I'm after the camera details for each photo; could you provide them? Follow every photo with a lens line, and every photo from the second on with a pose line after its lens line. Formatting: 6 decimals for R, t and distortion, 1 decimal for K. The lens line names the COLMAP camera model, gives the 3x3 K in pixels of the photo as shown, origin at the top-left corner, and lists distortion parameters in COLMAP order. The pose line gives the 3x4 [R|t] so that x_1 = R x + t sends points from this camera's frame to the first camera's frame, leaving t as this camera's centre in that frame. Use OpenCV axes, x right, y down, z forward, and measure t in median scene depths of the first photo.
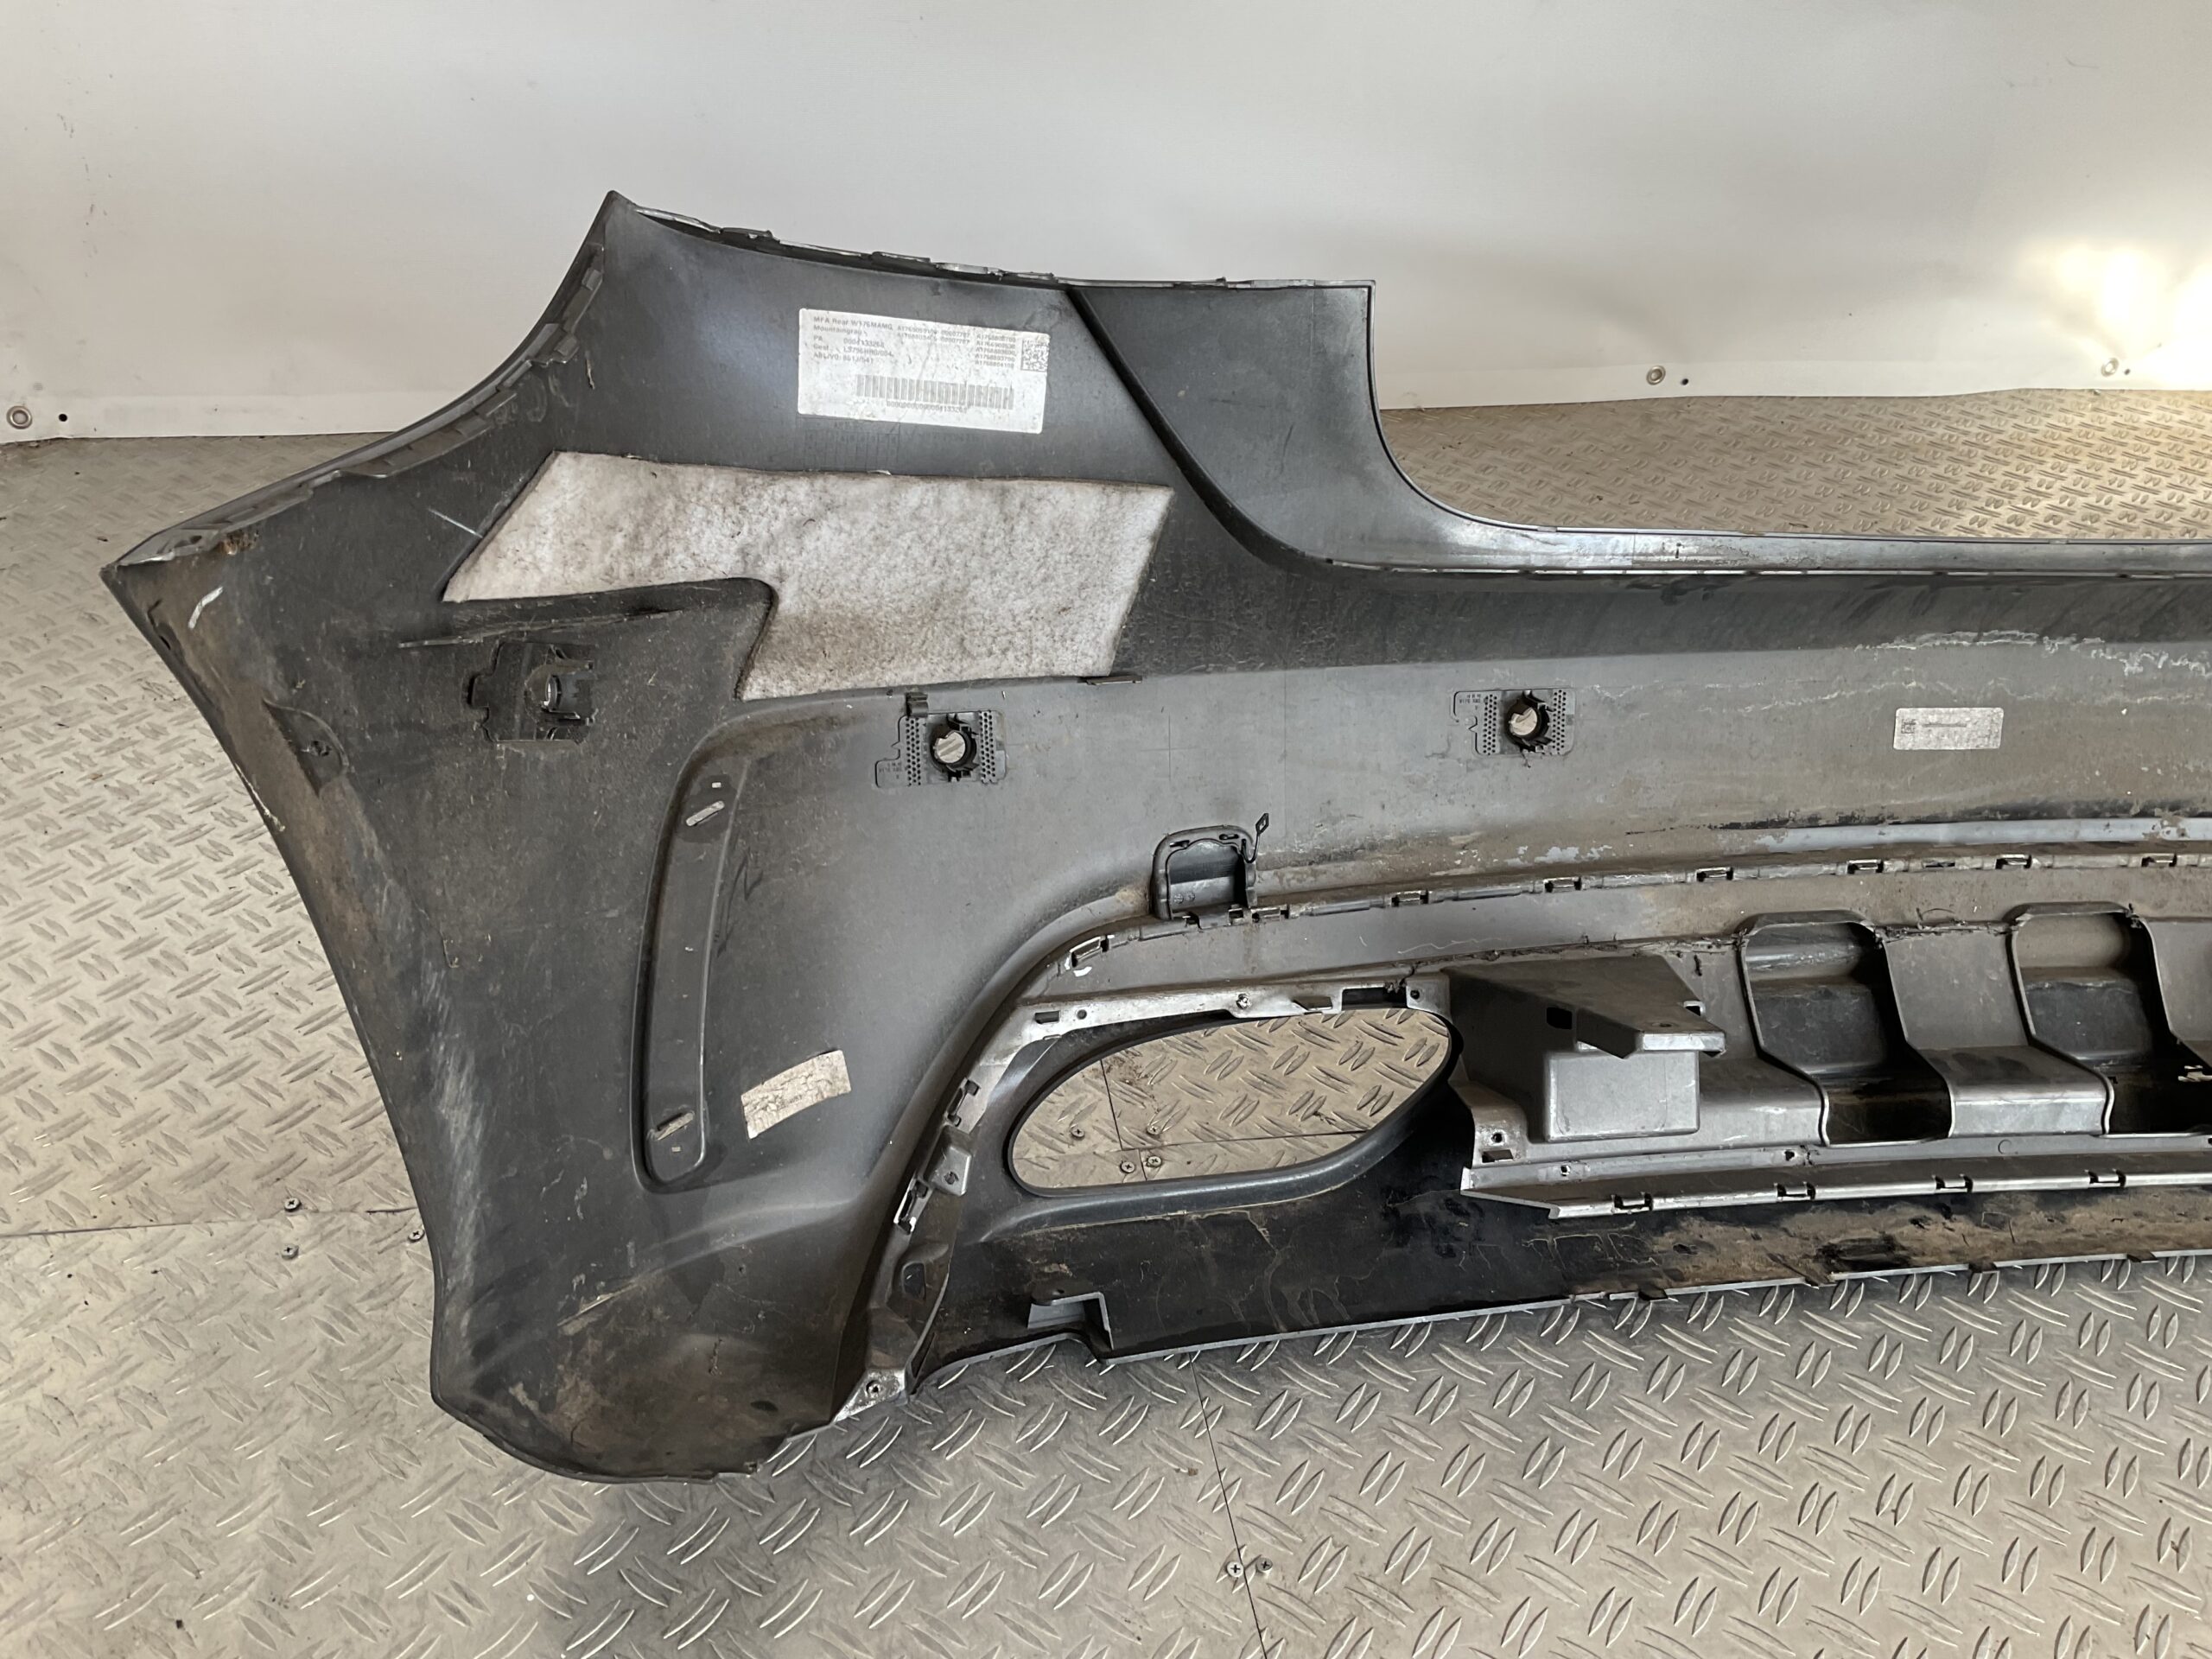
lens RADIAL K [[1861.8, 0, 1110.0], [0, 1861.8, 840.4], [0, 0, 1]] dist [0.014356, 0.000176]
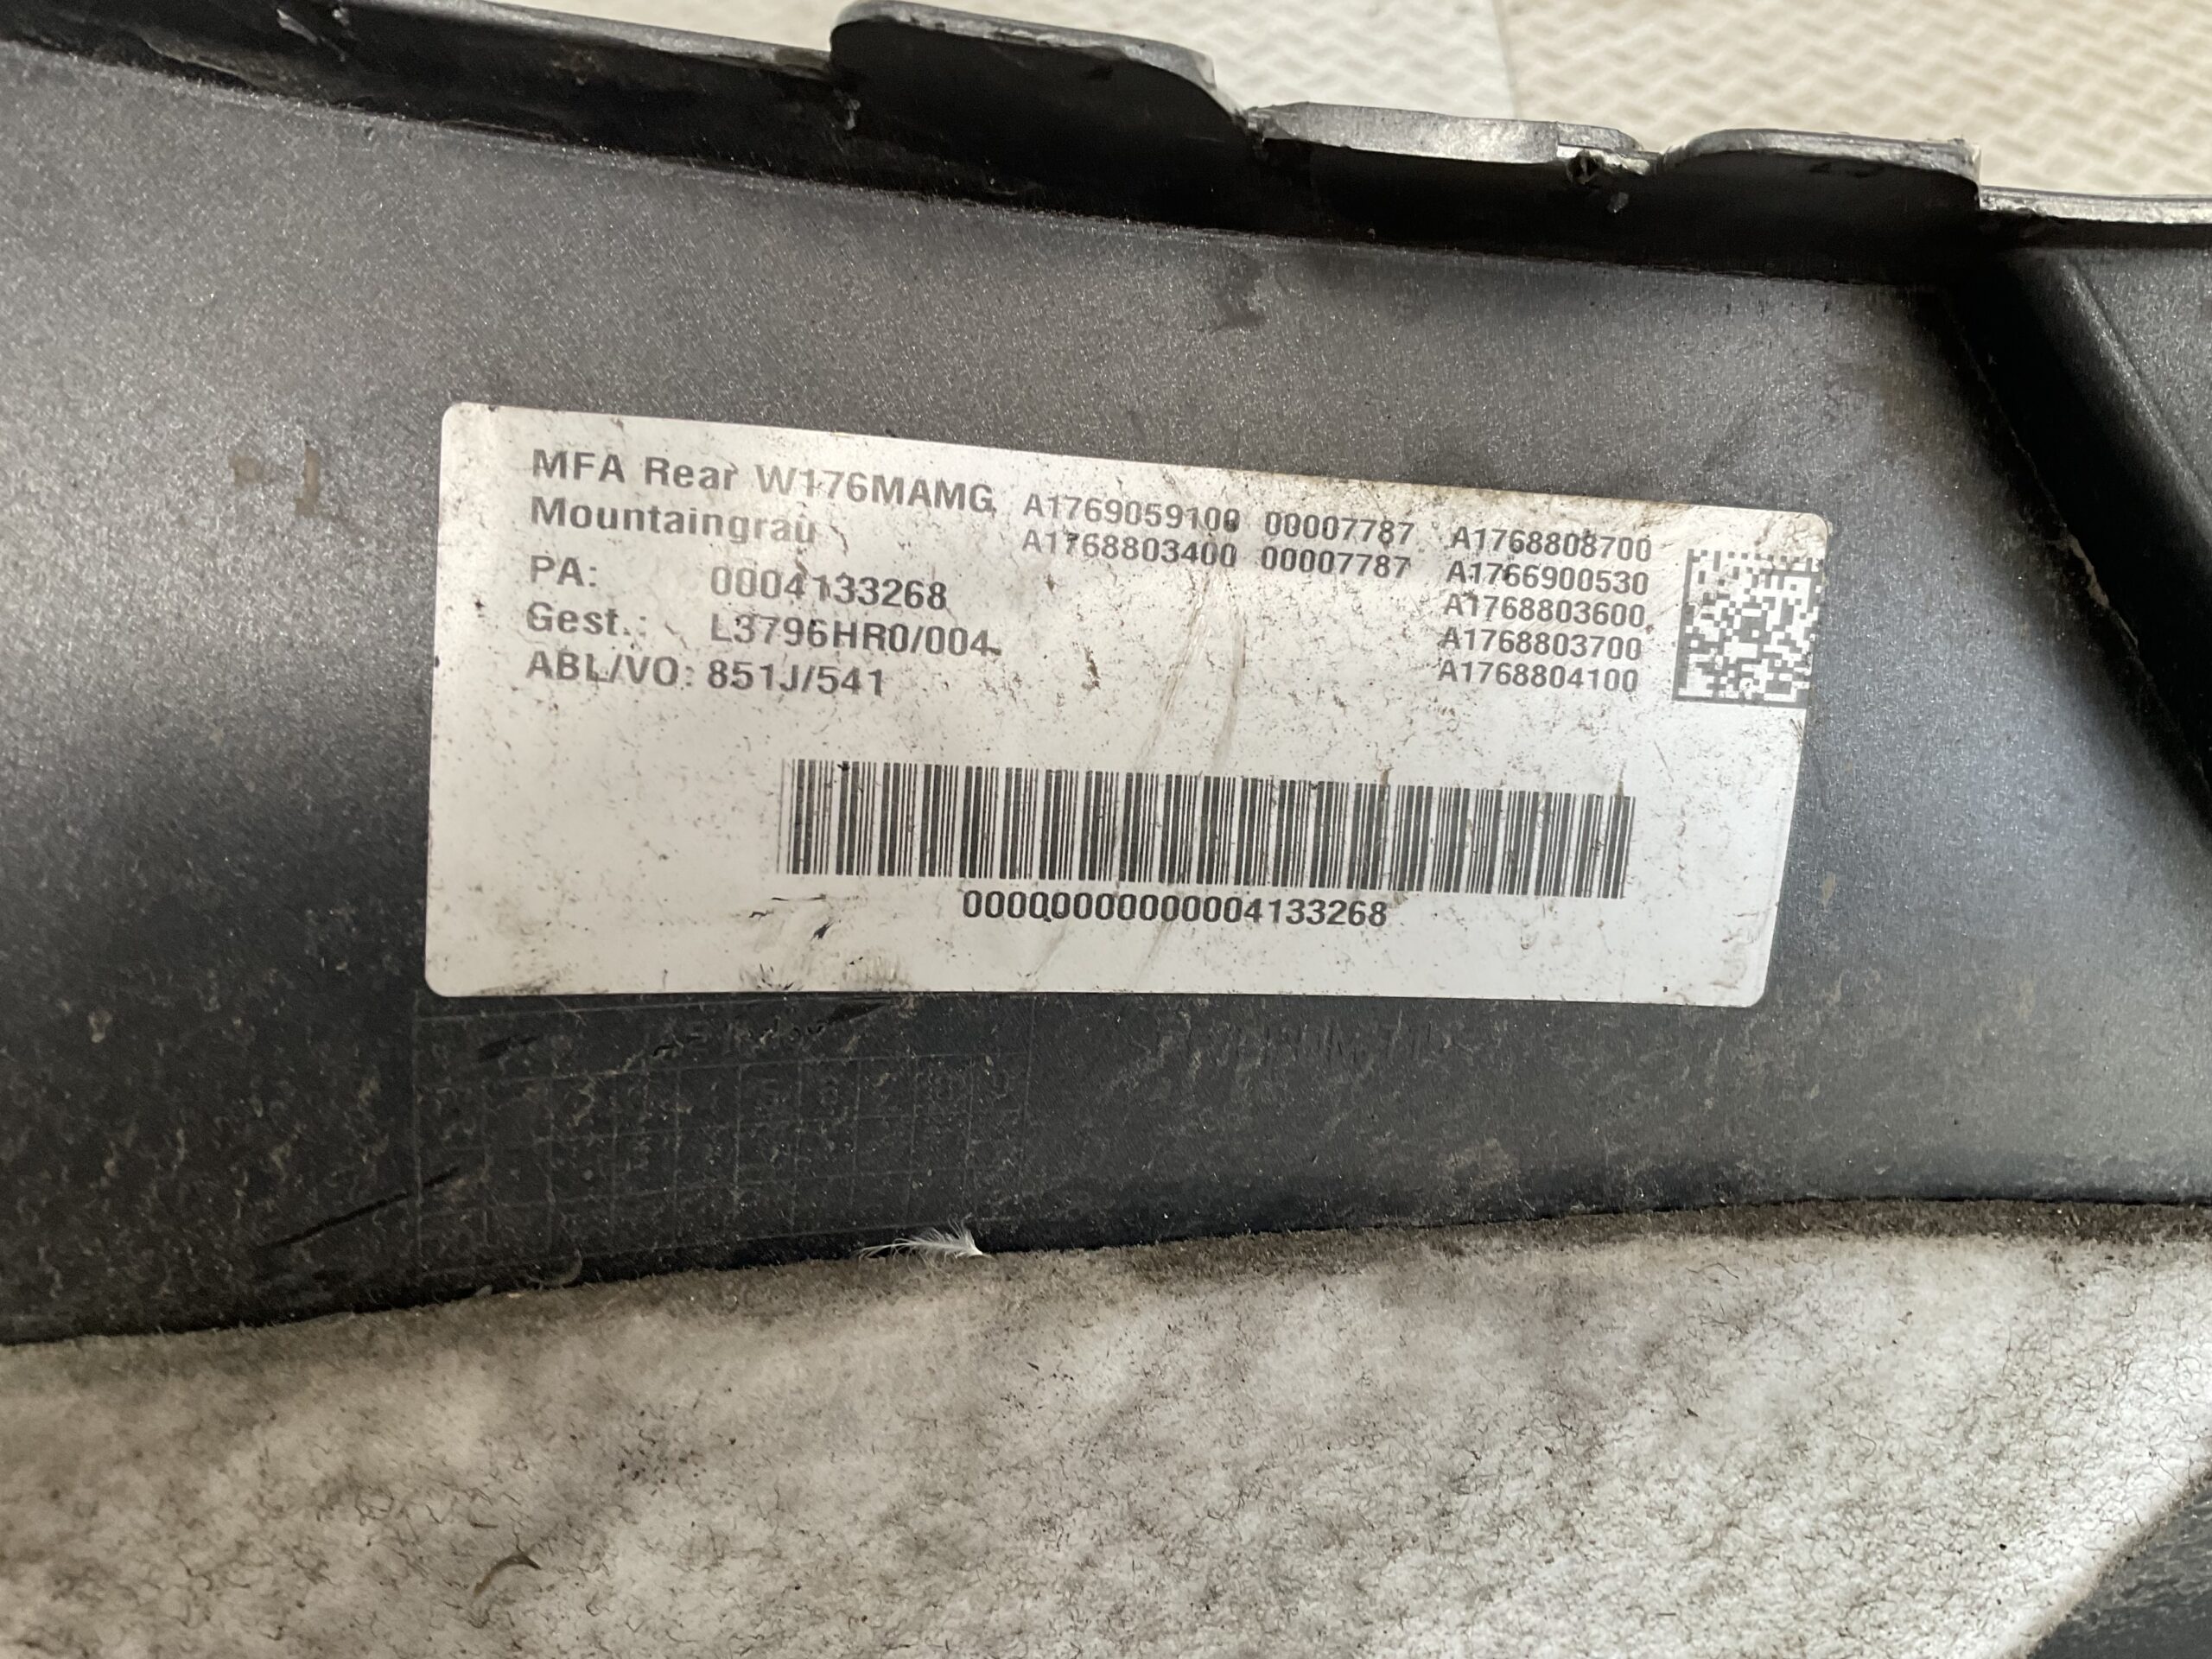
lens RADIAL K [[1861.8, 0, 1097.3], [0, 1861.8, 824.5], [0, 0, 1]] dist [0.014356, 0.000176]
pose [[0.986533, 0.003987, -0.163511, -0.075805], [-0.020705, 0.994704, -0.100673, -0.222095], [0.162243, 0.102703, 0.981391, 0.813573]]
